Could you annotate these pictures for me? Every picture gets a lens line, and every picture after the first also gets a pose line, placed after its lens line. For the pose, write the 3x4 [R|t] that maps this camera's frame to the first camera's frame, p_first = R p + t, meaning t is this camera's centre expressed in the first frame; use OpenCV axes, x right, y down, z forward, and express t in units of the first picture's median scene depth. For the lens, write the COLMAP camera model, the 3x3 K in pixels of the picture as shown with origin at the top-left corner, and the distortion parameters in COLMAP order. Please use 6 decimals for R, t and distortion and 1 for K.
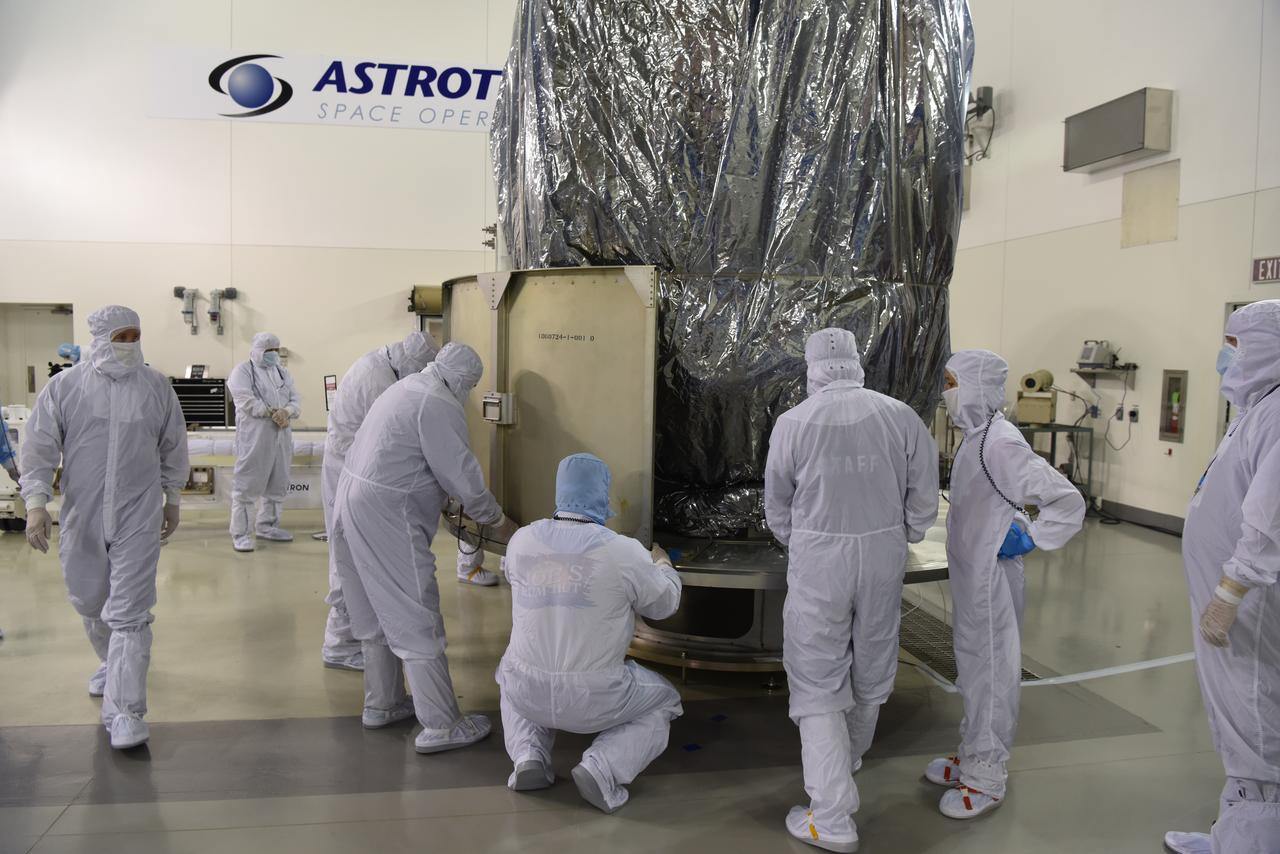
lens RADIAL K [[886.4, 0, 640.5], [0, 886.4, 424.1], [0, 0, 1]] dist [-0.071612, 0.003184]
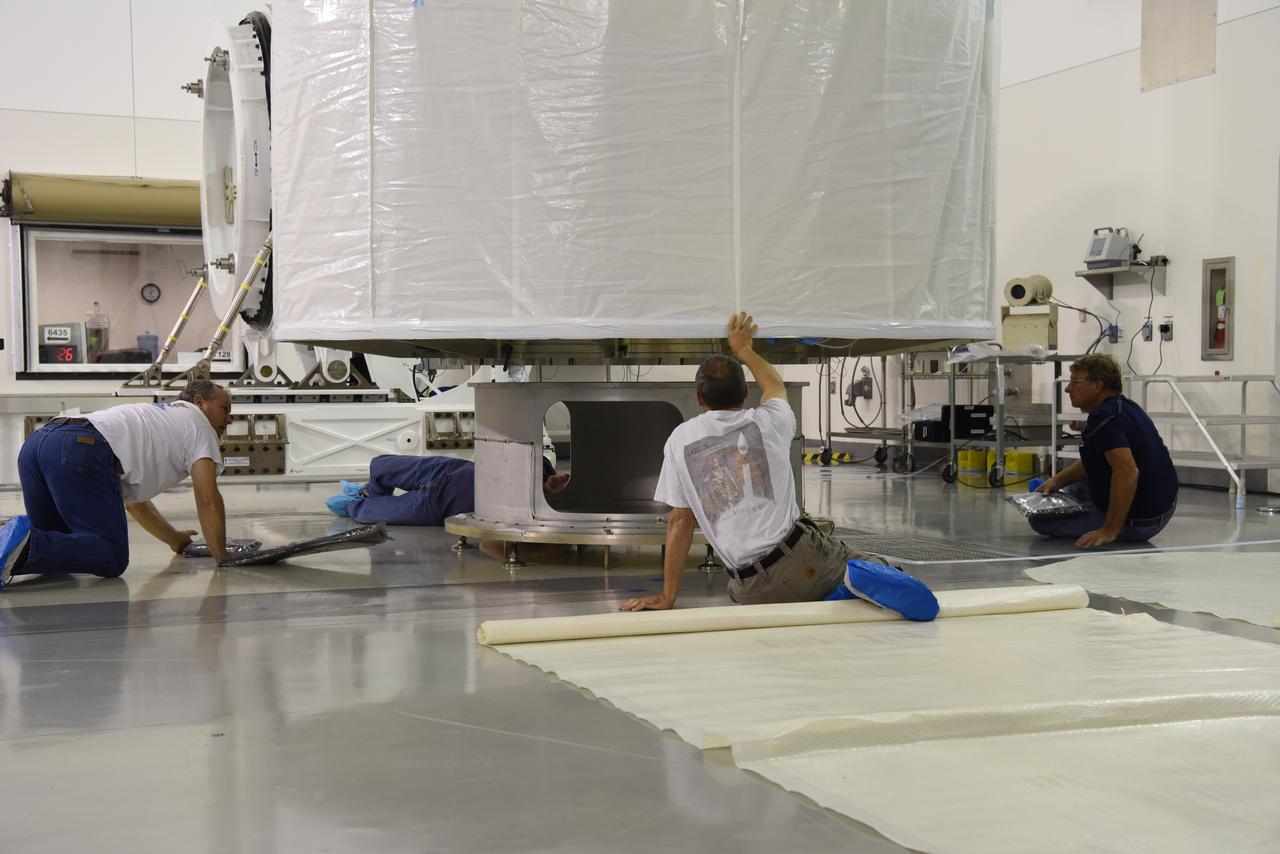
lens RADIAL K [[1775.3, 0, 641.4], [0, 1775.3, 431.5], [0, 0, 1]] dist [0.212694, 0.000000]
pose [[0.982390, -0.026647, 0.184930, -0.113420], [0.036442, 0.998096, -0.049772, 0.123691], [-0.183251, 0.055634, 0.981491, -0.336089]]
